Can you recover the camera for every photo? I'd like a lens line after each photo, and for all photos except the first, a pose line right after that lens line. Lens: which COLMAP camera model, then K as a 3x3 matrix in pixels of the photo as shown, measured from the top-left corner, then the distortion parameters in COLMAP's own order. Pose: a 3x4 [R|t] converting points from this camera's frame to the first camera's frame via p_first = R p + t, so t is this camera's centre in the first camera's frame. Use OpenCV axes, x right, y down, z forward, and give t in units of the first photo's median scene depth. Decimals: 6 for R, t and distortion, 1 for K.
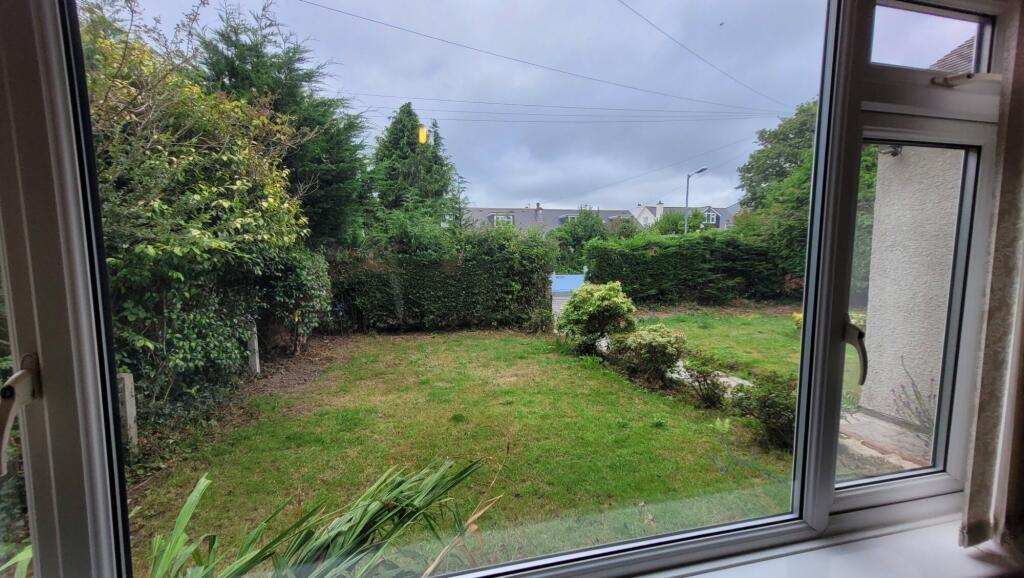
lens RADIAL K [[405.3, 0, 505.2], [0, 405.3, 291.7], [0, 0, 1]] dist [0.026506, 0.000012]
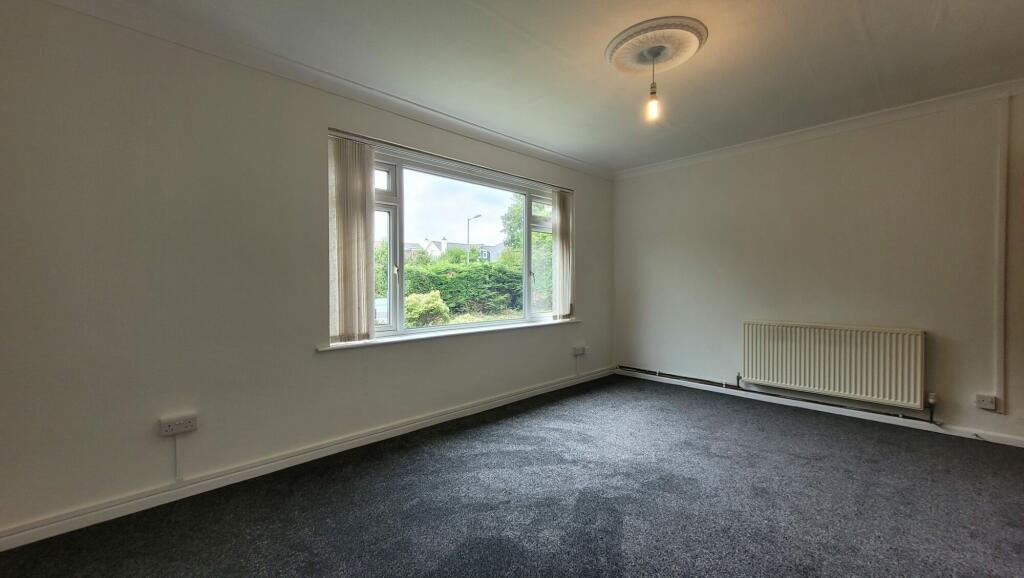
lens RADIAL K [[405.3, 0, 505.2], [0, 405.3, 291.7], [0, 0, 1]] dist [0.026506, 0.000012]
pose [[0.868144, -0.007175, 0.496260, -0.140265], [0.045705, 0.996802, -0.065545, 0.049992], [-0.494203, 0.079584, 0.865696, -0.232015]]
